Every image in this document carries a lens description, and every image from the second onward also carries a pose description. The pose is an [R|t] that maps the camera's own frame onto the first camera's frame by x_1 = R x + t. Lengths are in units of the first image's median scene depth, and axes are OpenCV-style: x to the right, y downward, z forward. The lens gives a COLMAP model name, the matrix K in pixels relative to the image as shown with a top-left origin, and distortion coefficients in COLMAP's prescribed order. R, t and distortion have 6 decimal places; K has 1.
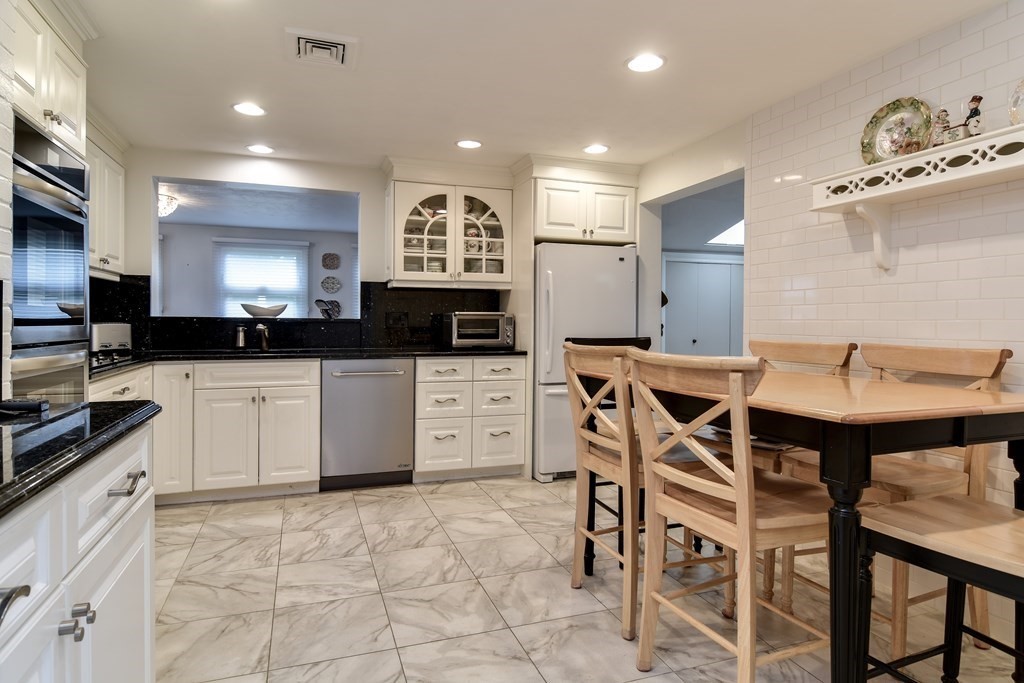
lens RADIAL K [[563.6, 0, 507.0], [0, 563.6, 329.2], [0, 0, 1]] dist [-0.002018, -0.001581]
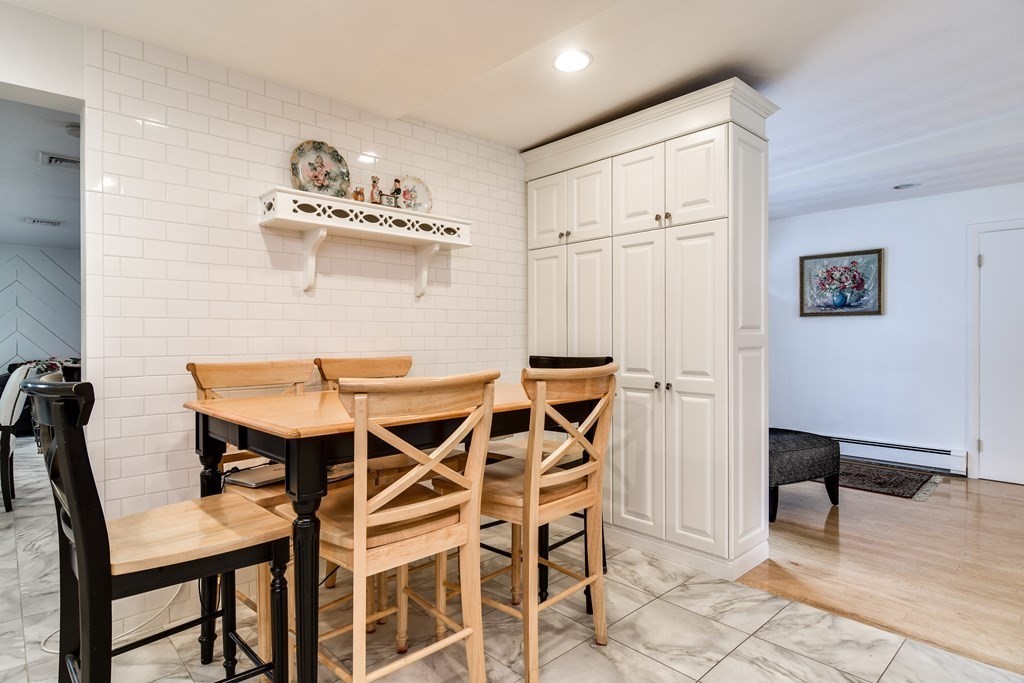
lens RADIAL K [[542.7, 0, 512.0], [0, 542.7, 341.5], [0, 0, 1]] dist [-0.002950, -0.000726]
pose [[-0.387319, -0.018823, 0.921754, -0.312921], [0.009522, 0.999657, 0.024416, -0.019345], [-0.921897, 0.018234, -0.387007, 0.714131]]
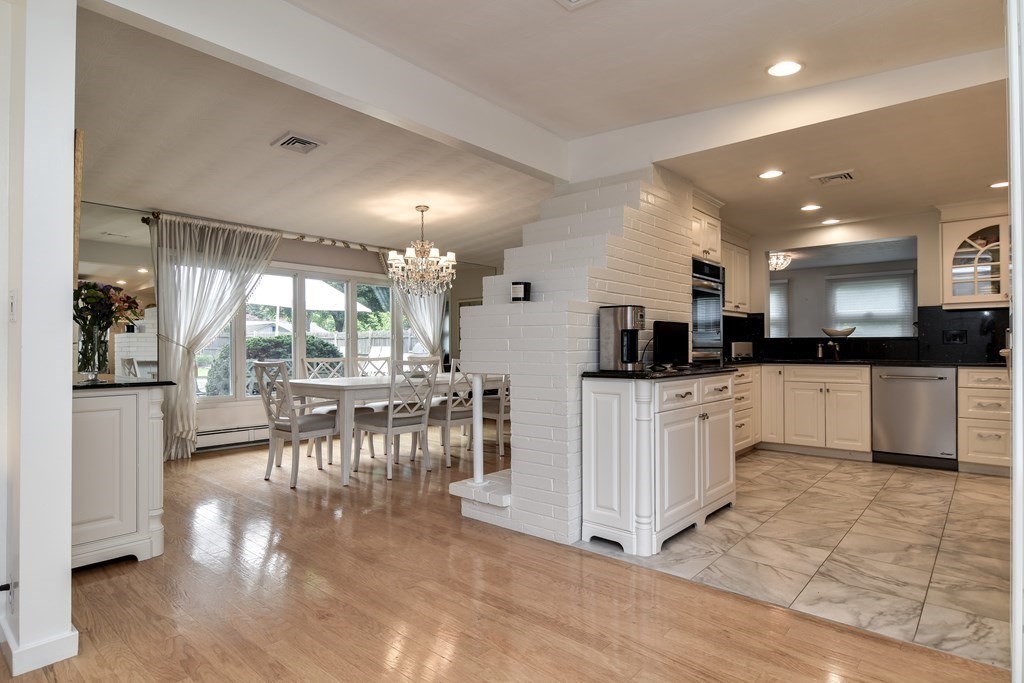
lens RADIAL K [[563.6, 0, 507.0], [0, 563.6, 329.2], [0, 0, 1]] dist [-0.002018, -0.001581]
pose [[0.491019, -0.034548, -0.870463, 0.454170], [-0.006481, 0.999041, -0.043307, 0.030087], [0.871124, 0.026906, 0.490325, -0.482820]]
